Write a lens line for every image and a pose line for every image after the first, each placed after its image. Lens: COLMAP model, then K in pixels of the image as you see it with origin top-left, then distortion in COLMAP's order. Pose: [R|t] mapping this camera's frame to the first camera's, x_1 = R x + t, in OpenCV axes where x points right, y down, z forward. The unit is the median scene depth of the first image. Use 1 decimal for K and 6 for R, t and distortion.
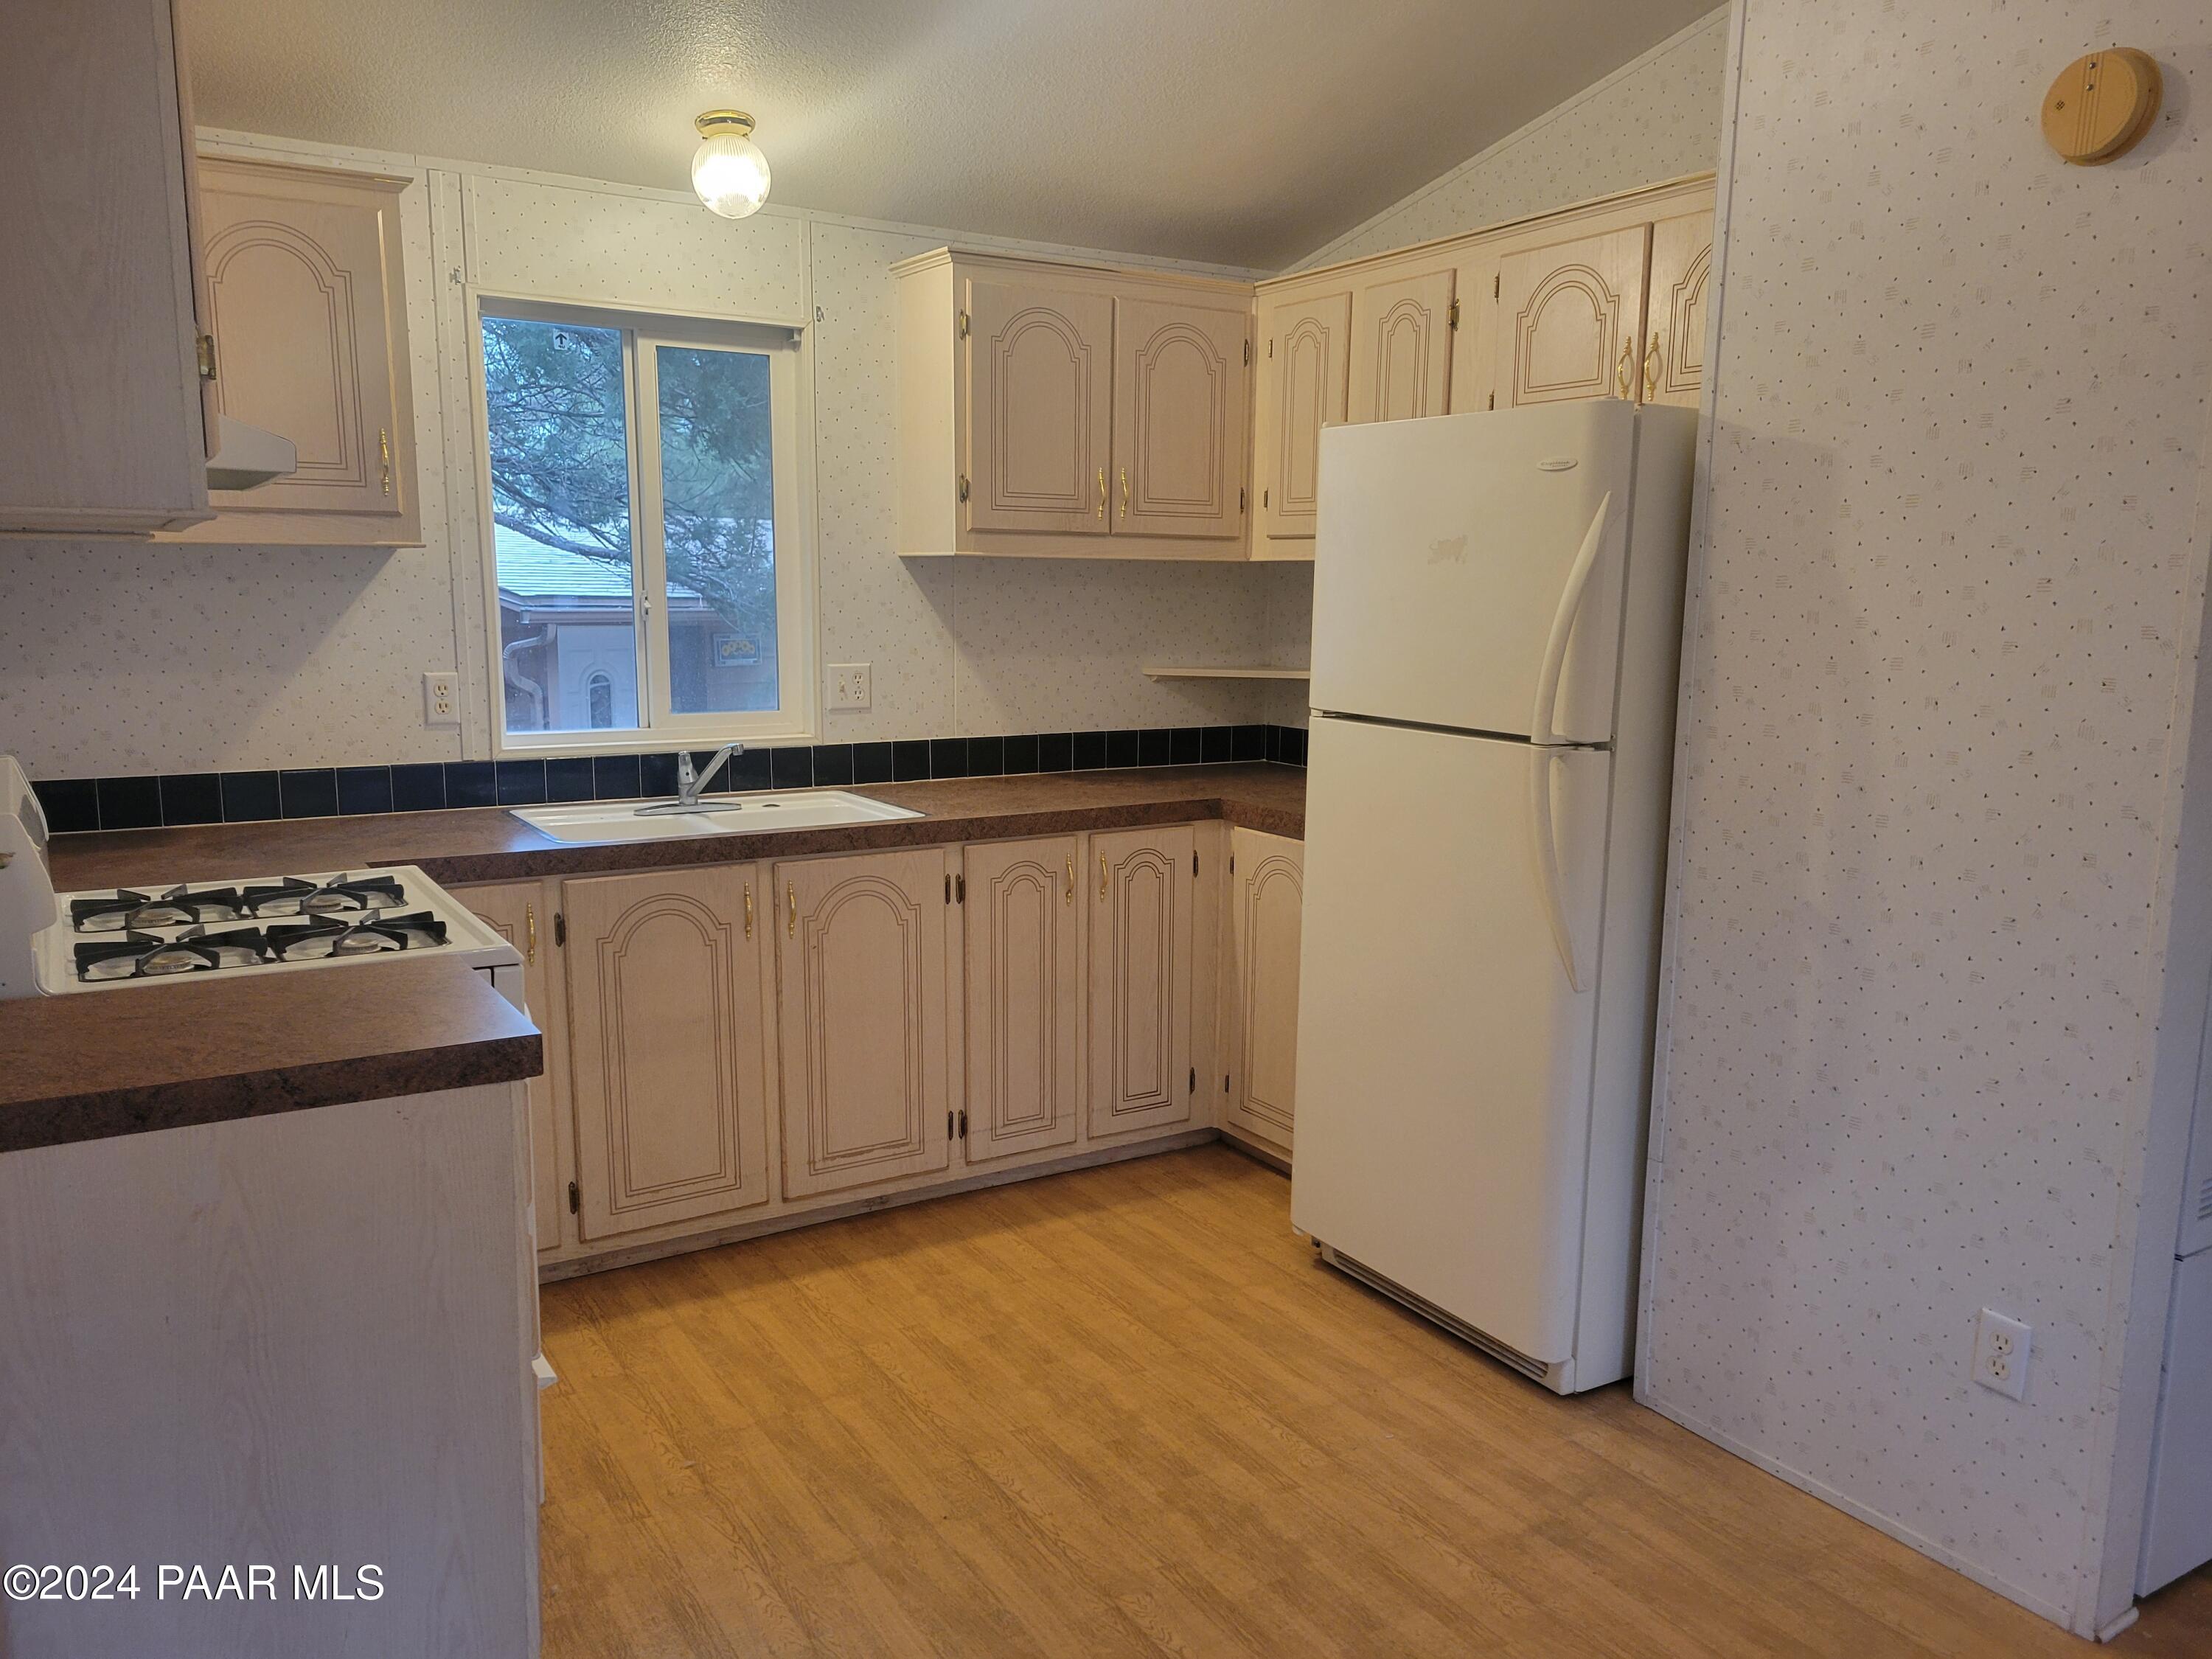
lens RADIAL K [[1645.7, 0, 1102.1], [0, 1645.7, 839.6], [0, 0, 1]] dist [0.046877, -0.027897]
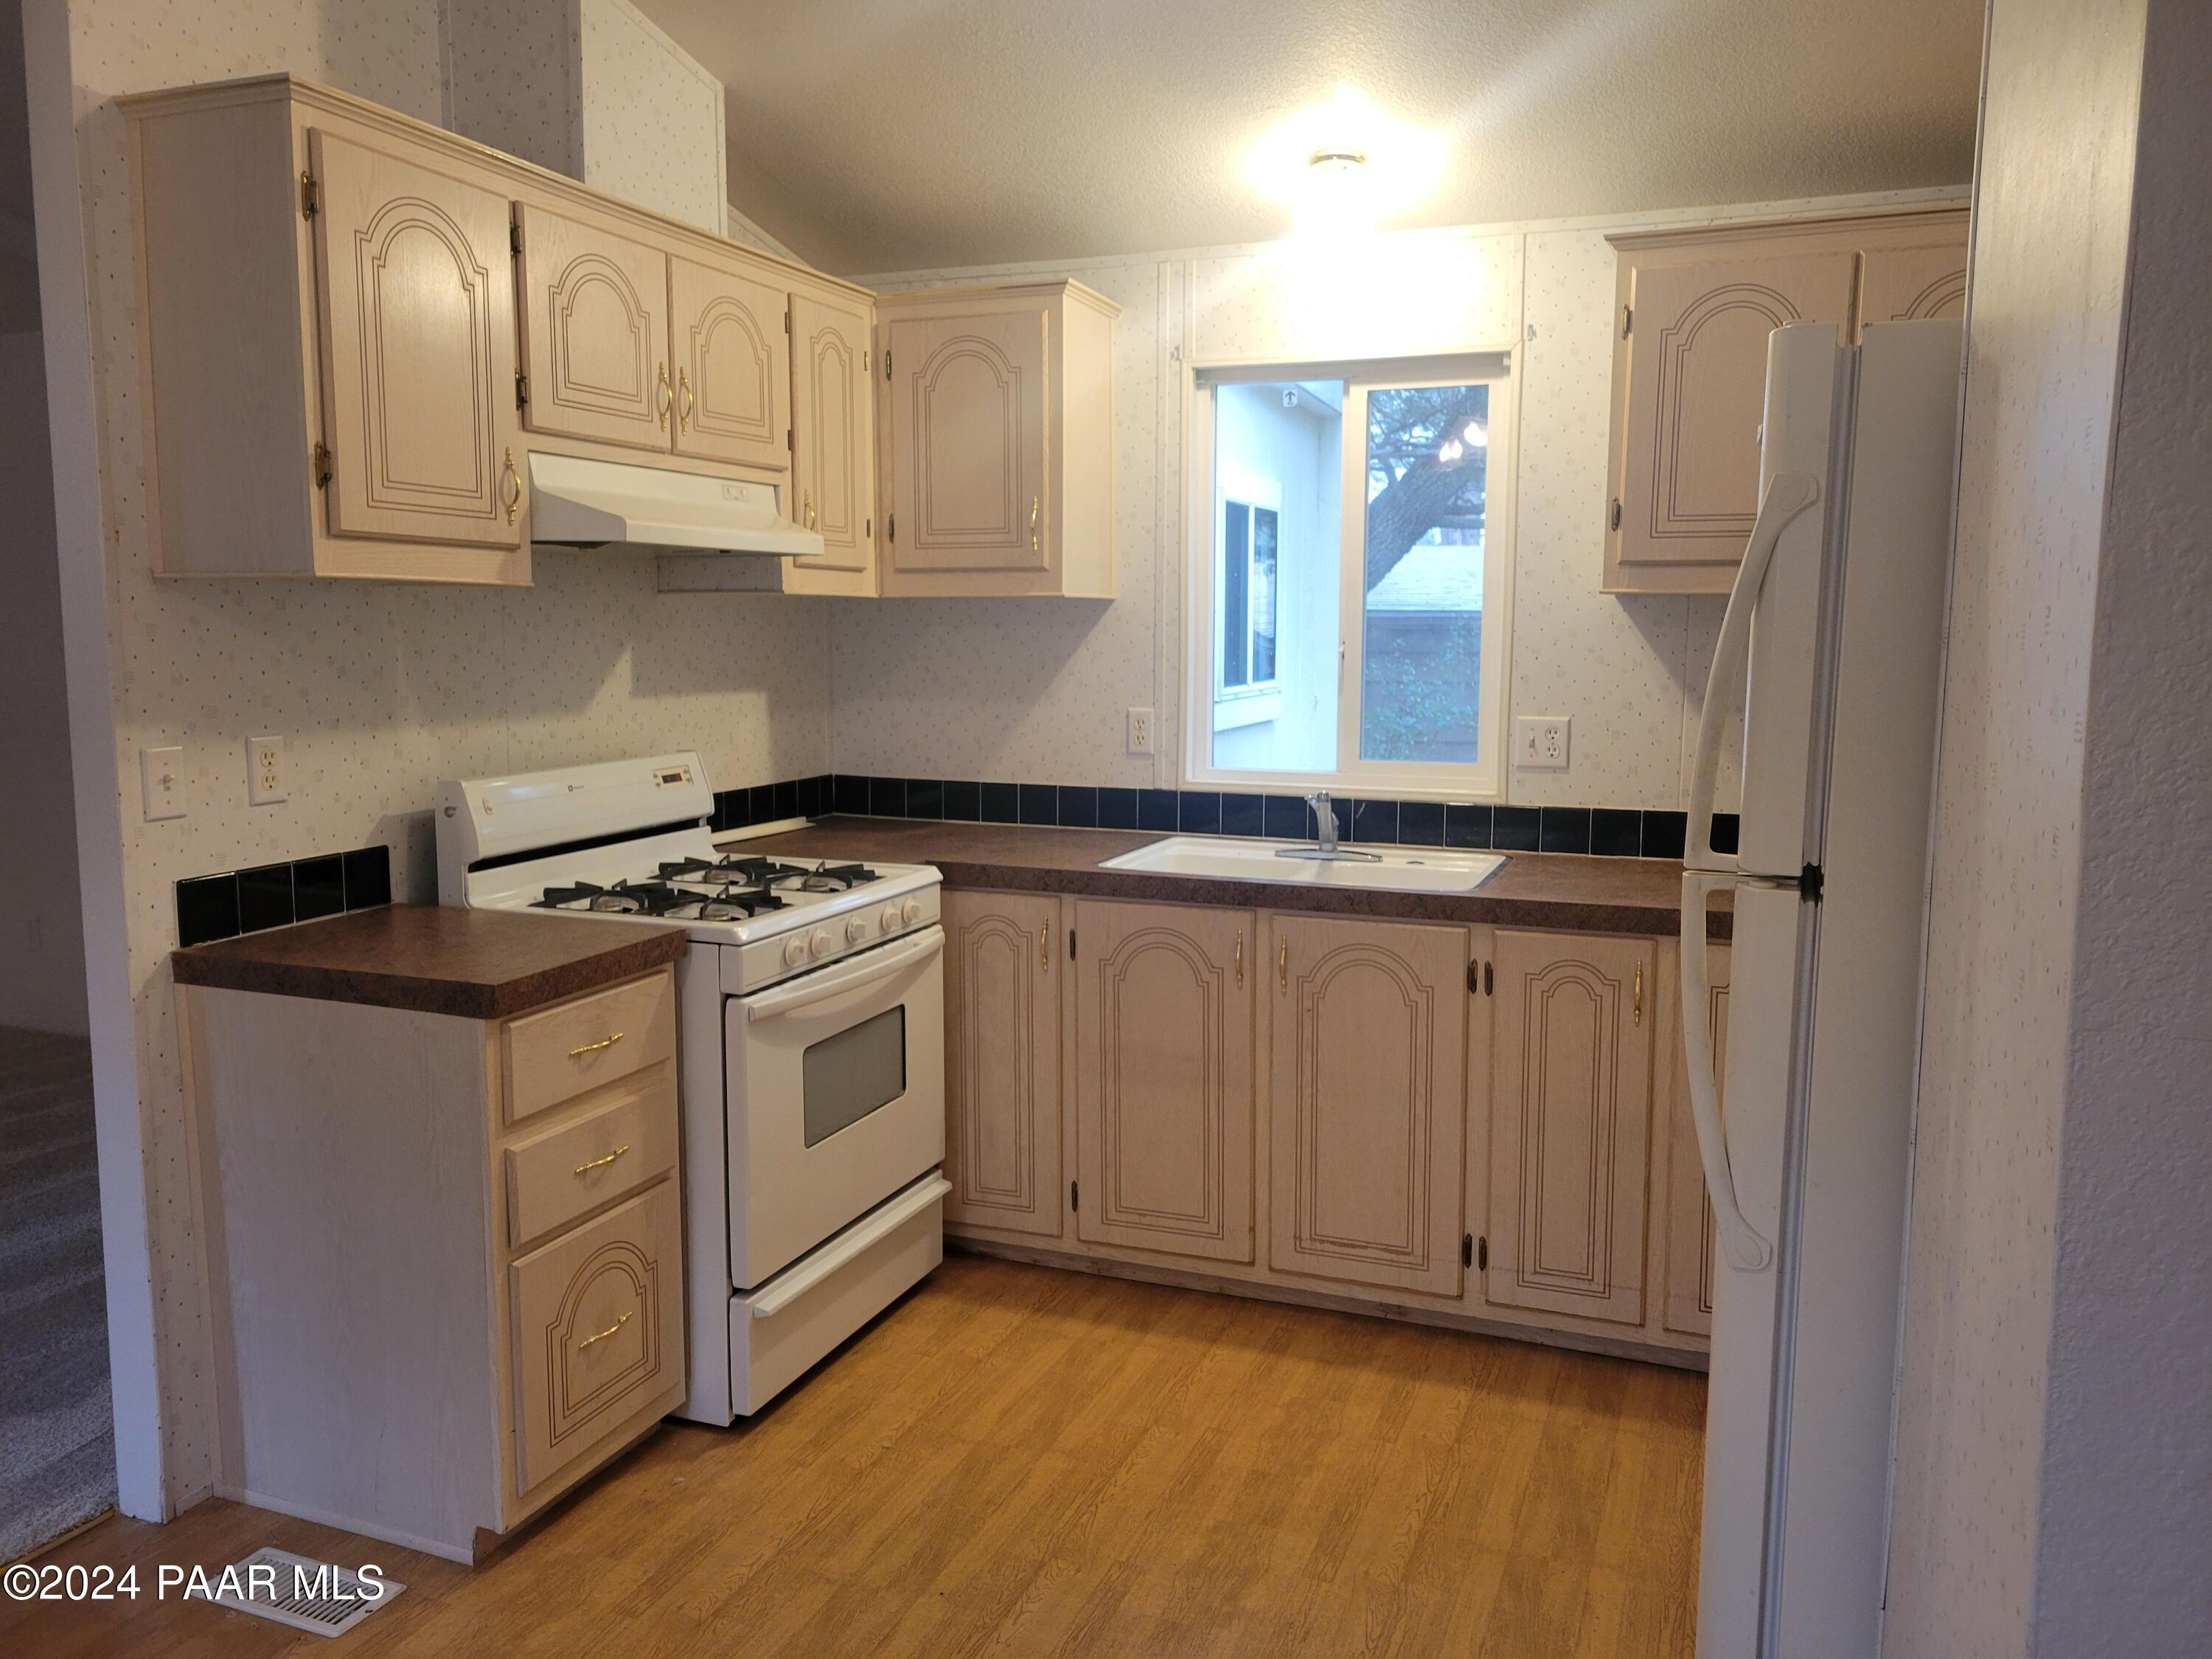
lens RADIAL K [[1645.7, 0, 1103.8], [0, 1645.7, 815.9], [0, 0, 1]] dist [0.046877, -0.027897]
pose [[0.602553, 0.089352, -0.793061, 0.485938], [-0.123879, 0.992140, 0.017661, -0.046524], [0.788406, 0.087603, 0.608886, 0.320345]]
